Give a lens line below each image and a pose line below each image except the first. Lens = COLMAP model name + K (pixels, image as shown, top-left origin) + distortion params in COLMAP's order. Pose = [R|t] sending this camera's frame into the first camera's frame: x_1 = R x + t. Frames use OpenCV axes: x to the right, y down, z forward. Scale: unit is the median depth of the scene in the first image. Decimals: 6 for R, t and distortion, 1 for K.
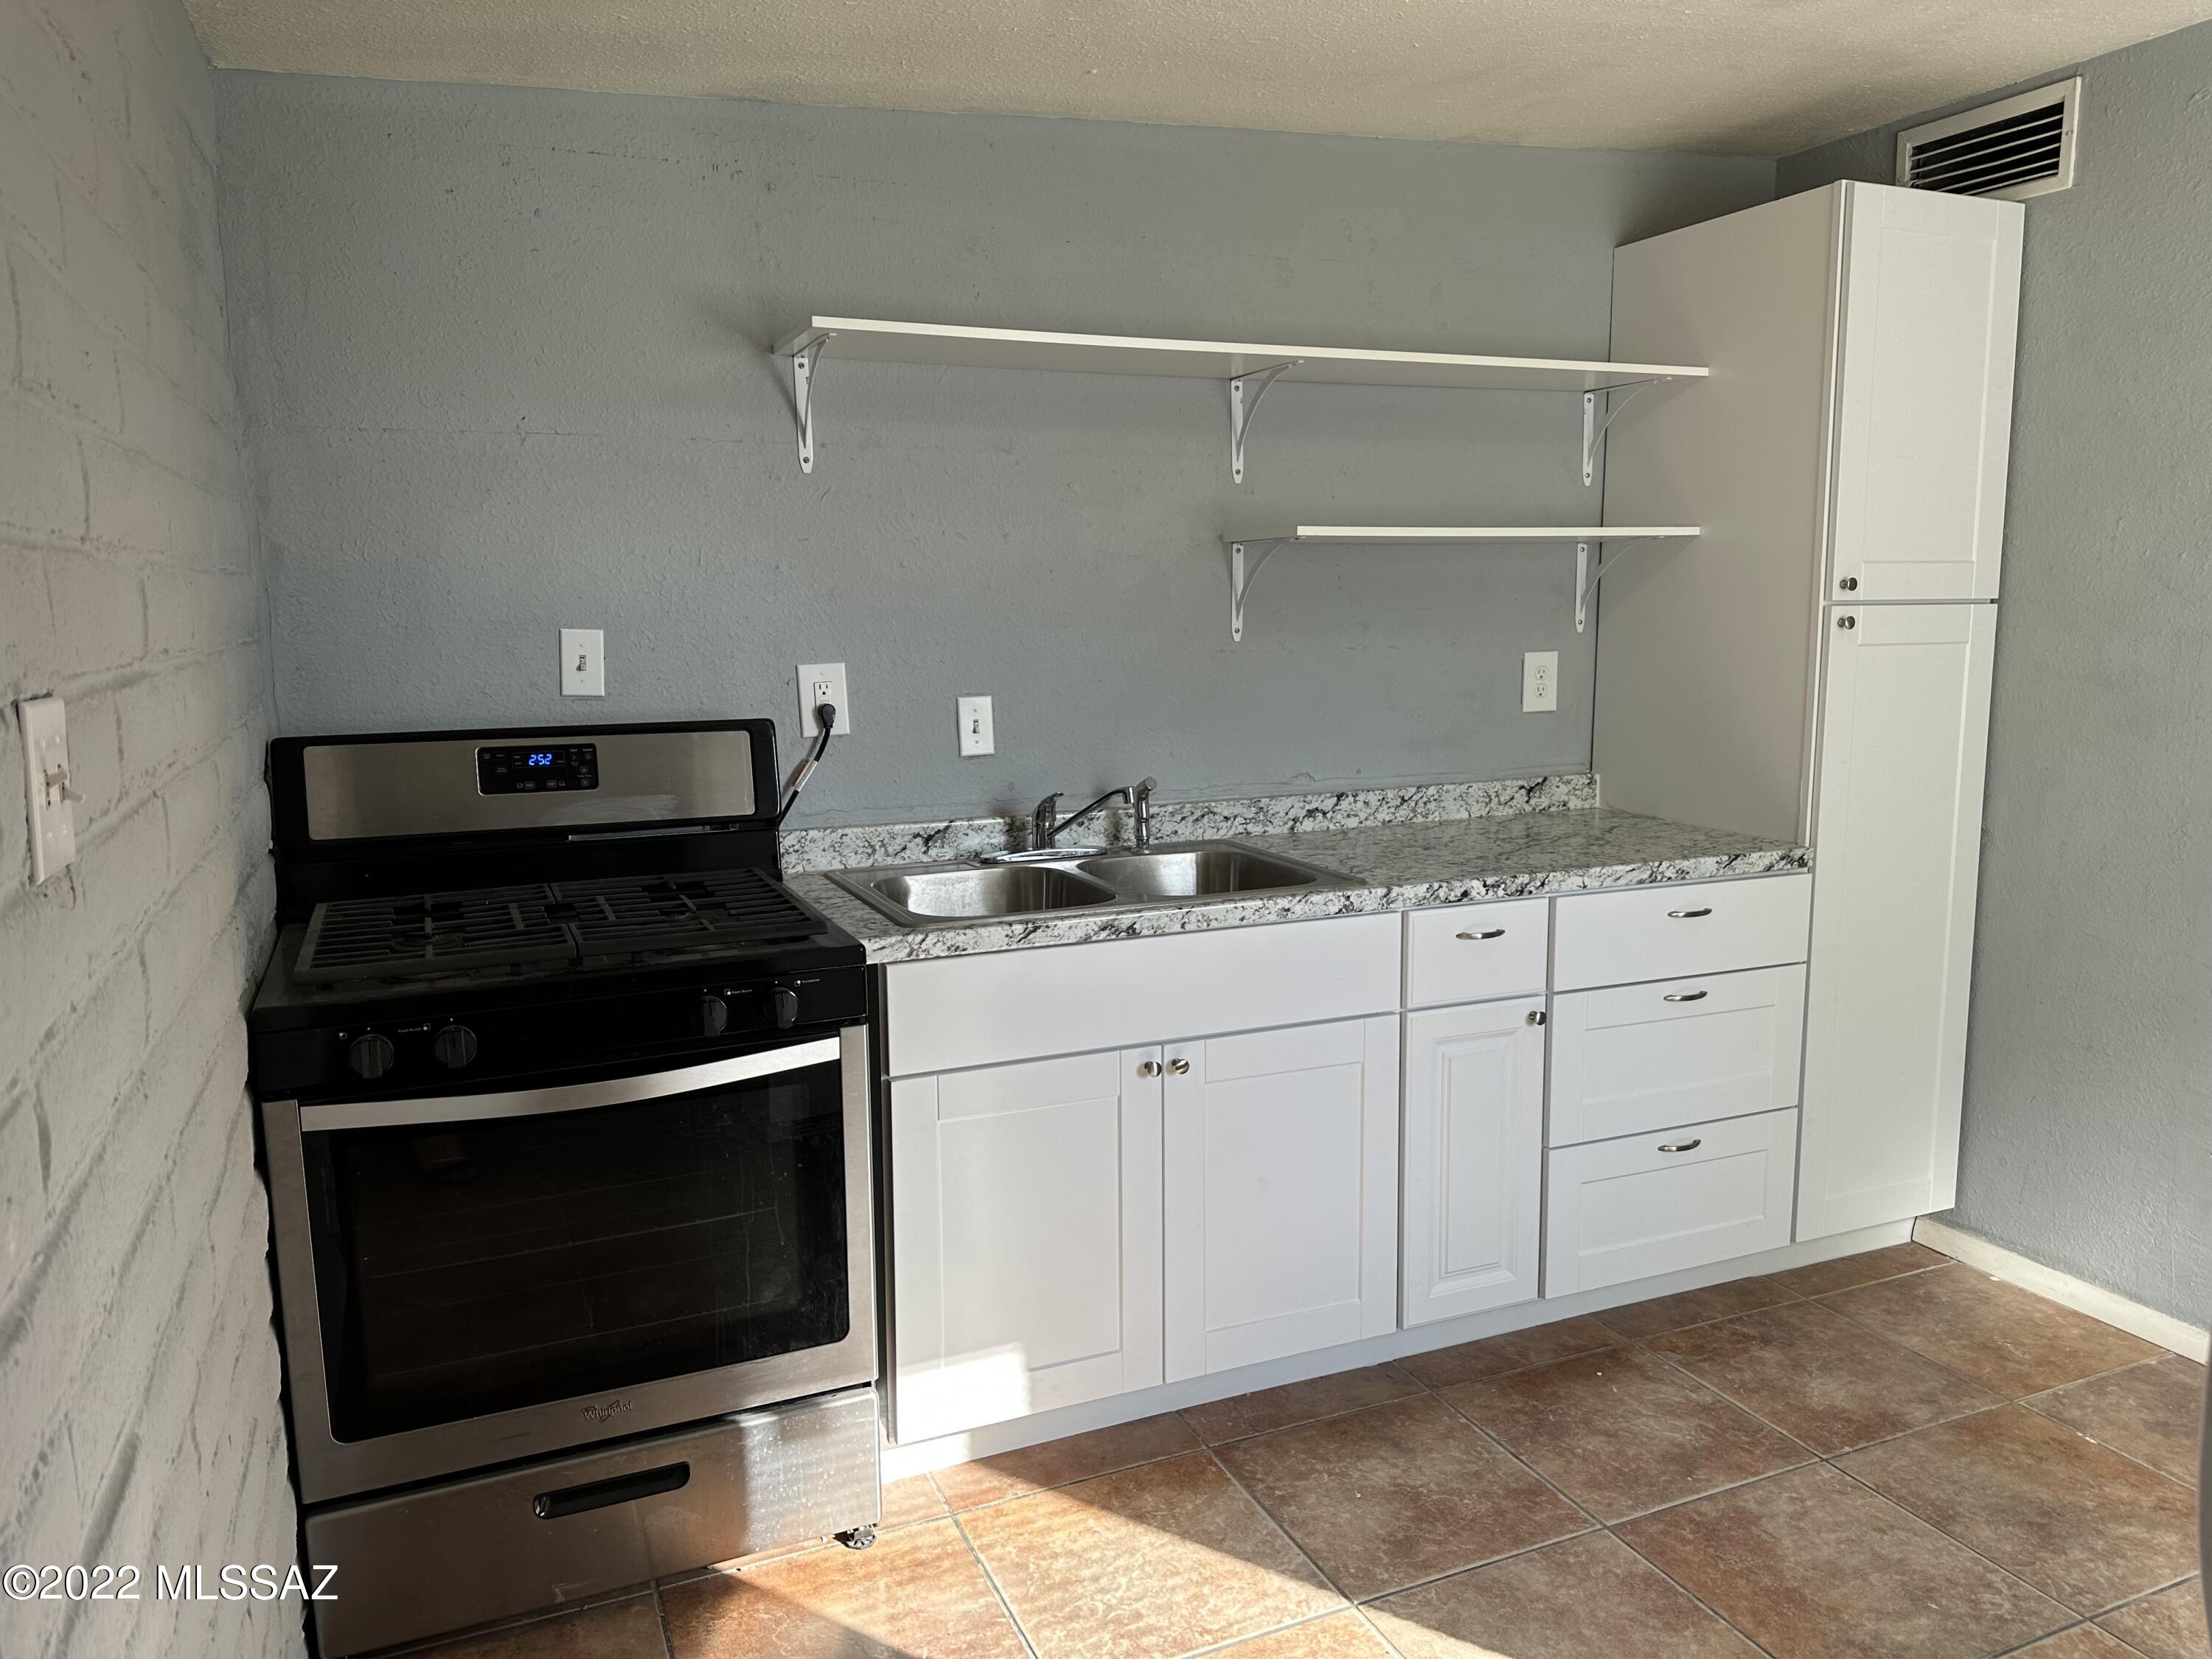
lens RADIAL K [[1577.1, 0, 1100.8], [0, 1577.1, 816.2], [0, 0, 1]] dist [0.018592, -0.027205]
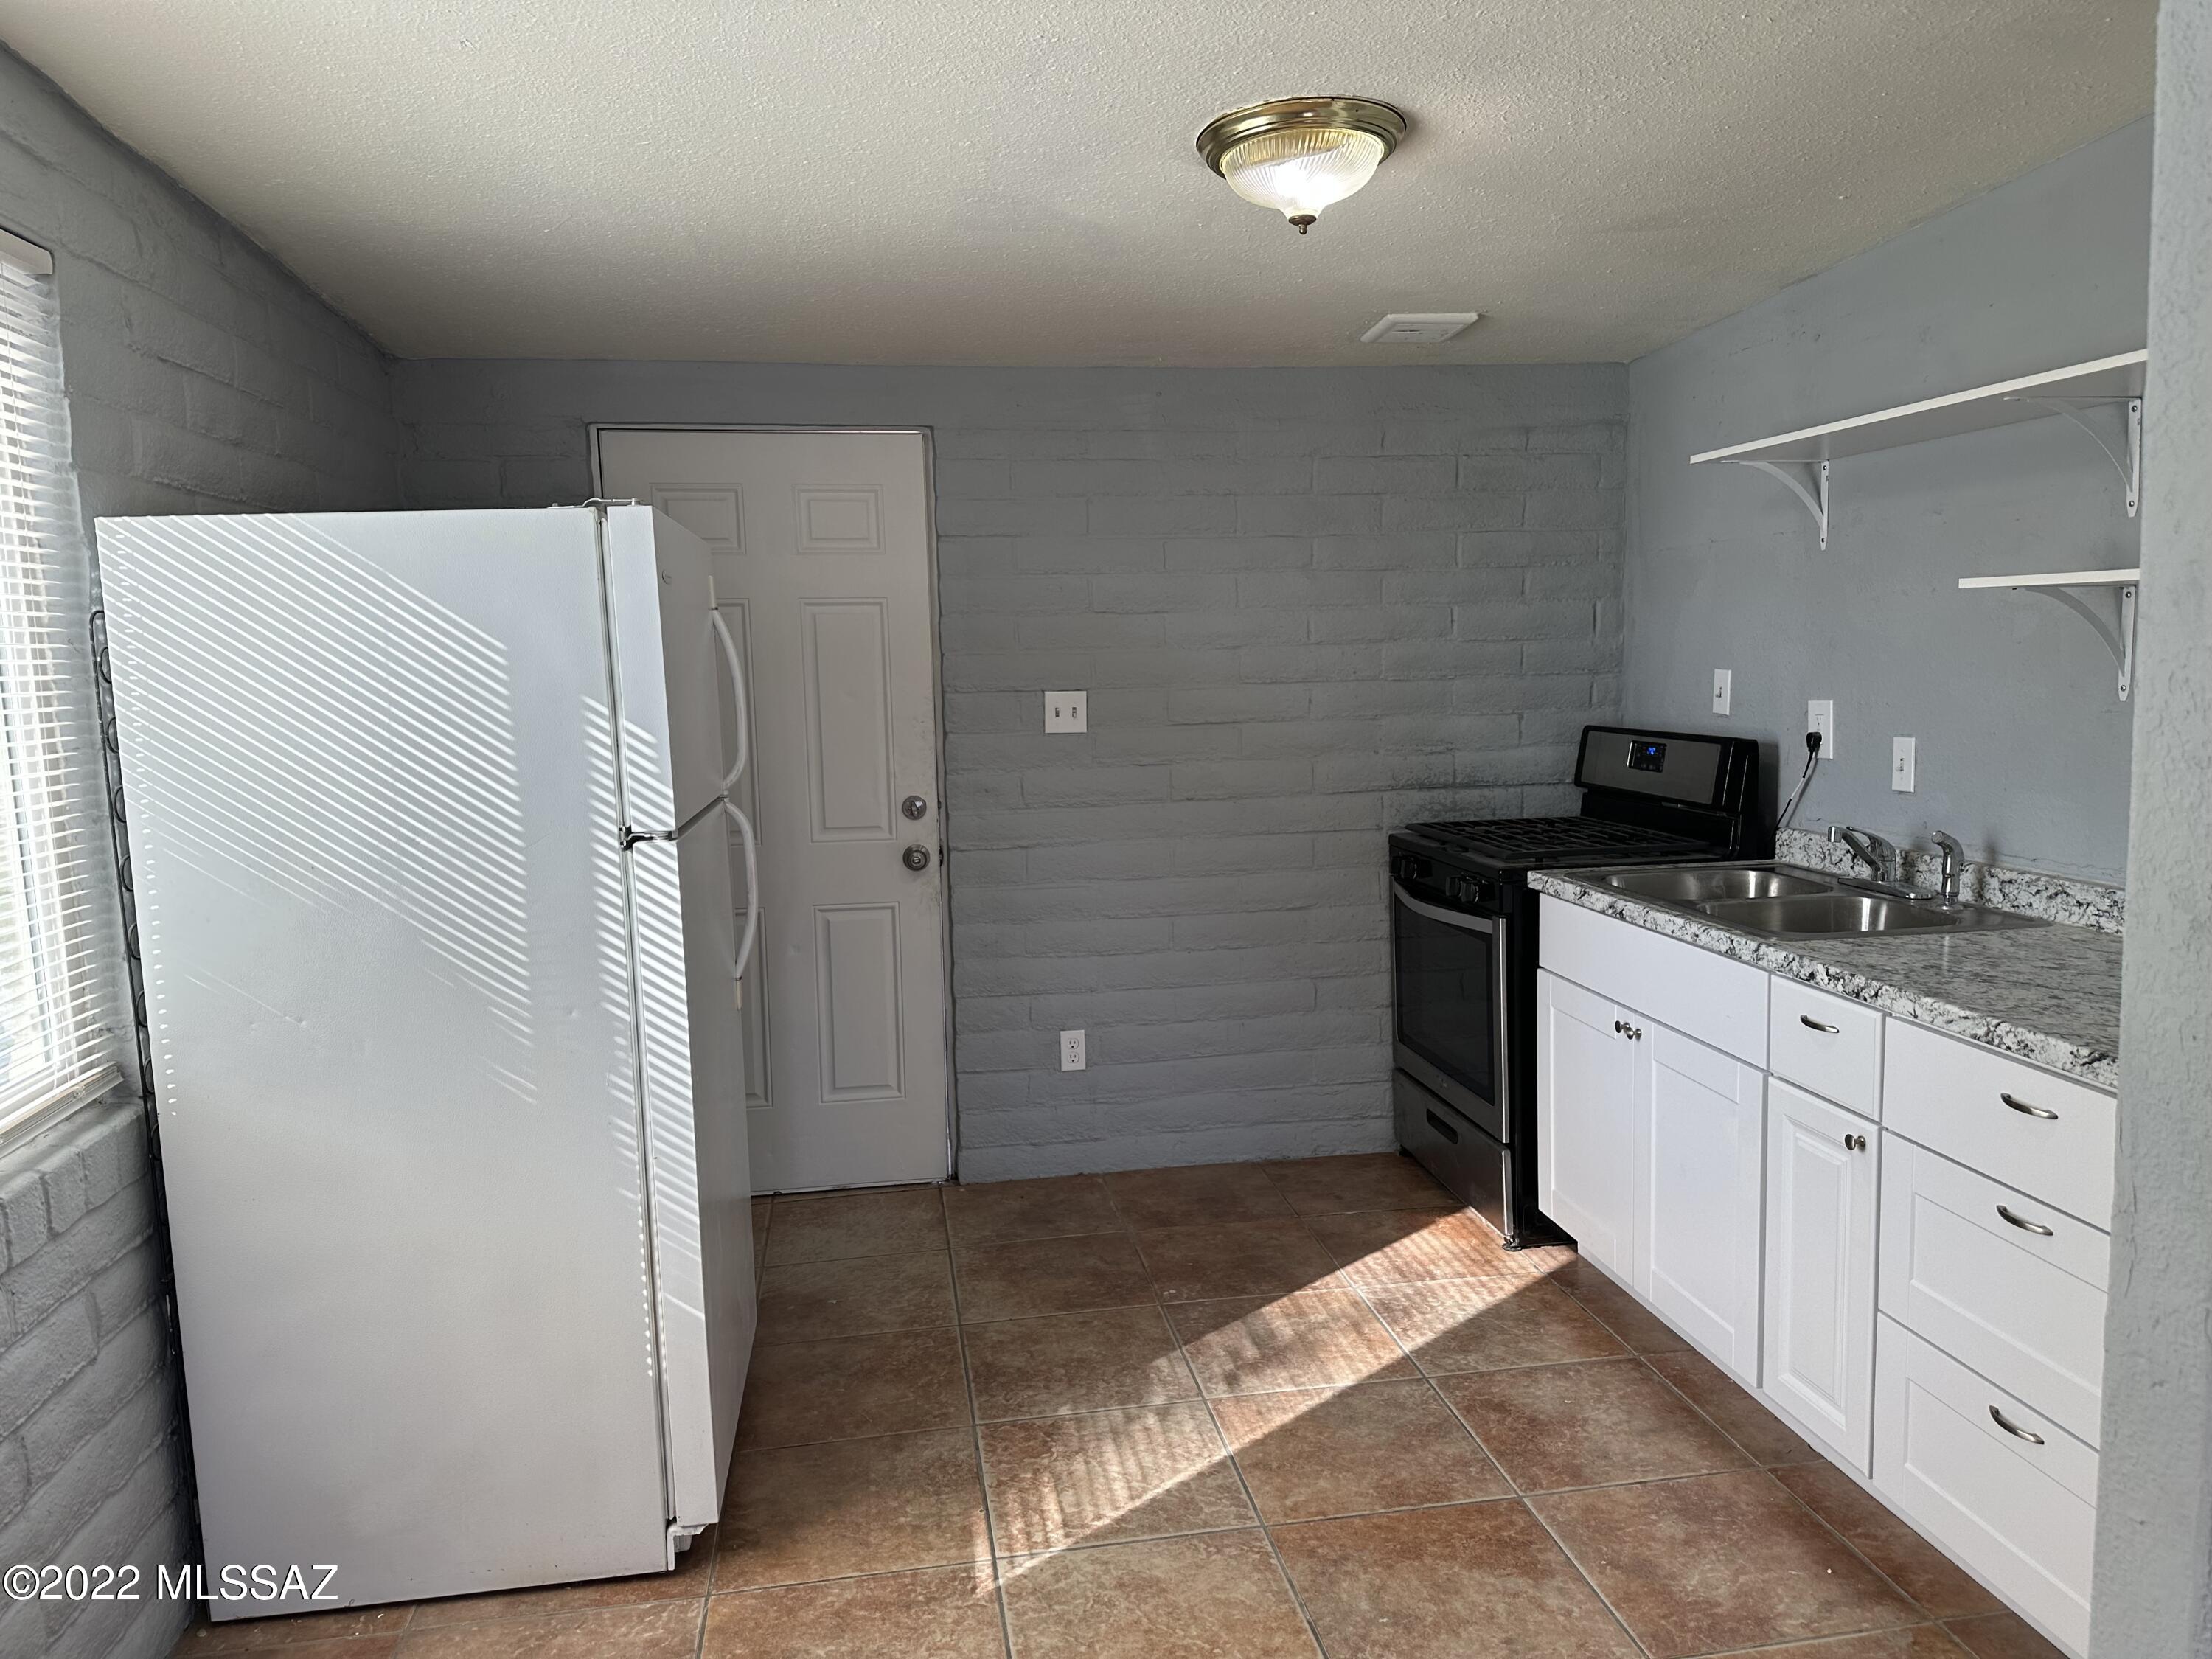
lens RADIAL K [[1577.1, 0, 1109.2], [0, 1577.1, 829.4], [0, 0, 1]] dist [0.018592, -0.027205]
pose [[-0.247709, 0.127884, -0.960357, 1.230995], [-0.104339, 0.981963, 0.157674, -0.141966], [0.963200, 0.139260, -0.229898, 0.795736]]
